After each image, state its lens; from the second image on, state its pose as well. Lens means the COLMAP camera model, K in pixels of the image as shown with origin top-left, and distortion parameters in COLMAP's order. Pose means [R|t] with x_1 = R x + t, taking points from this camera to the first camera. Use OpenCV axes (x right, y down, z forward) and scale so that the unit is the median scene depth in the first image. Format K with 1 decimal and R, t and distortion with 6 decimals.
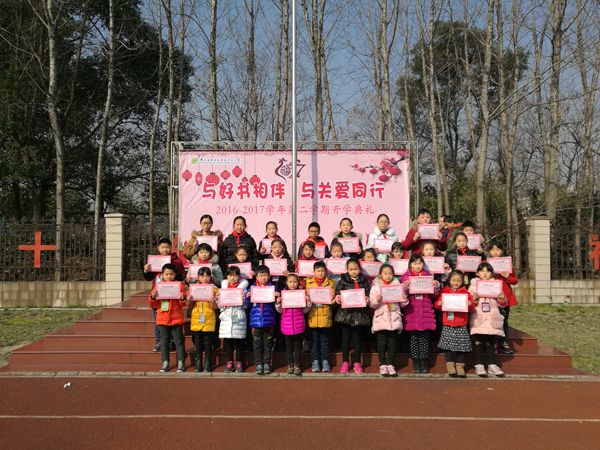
lens RADIAL K [[505.9, 0, 291.0], [0, 505.9, 226.1], [0, 0, 1]] dist [0.029894, 0.001048]
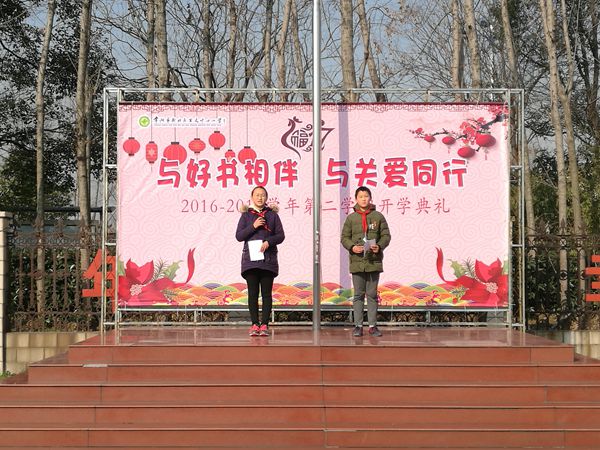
lens RADIAL K [[505.9, 0, 297.6], [0, 505.9, 225.3], [0, 0, 1]] dist [0.029894, 0.001048]
pose [[0.999983, 0.002417, 0.005389, -0.013173], [-0.002699, 0.998592, 0.052971, -0.034268], [-0.005253, -0.052985, 0.998582, 0.343332]]
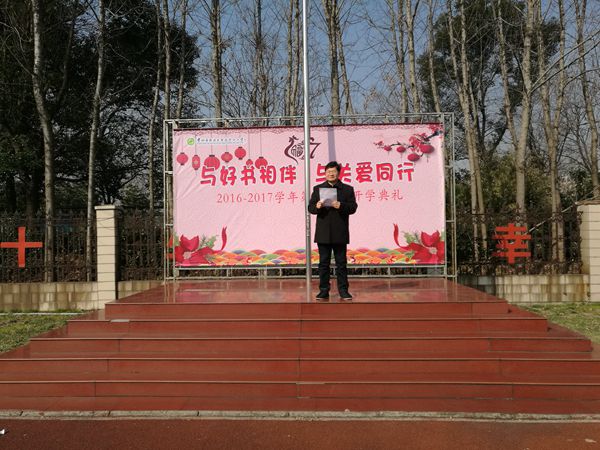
lens RADIAL K [[505.9, 0, 289.8], [0, 505.9, 223.9], [0, 0, 1]] dist [0.029894, 0.001048]
pose [[0.999295, -0.015479, -0.034217, 0.003693], [0.015816, 0.999829, 0.009615, 0.004155], [0.034063, -0.010149, 0.999368, 0.124003]]
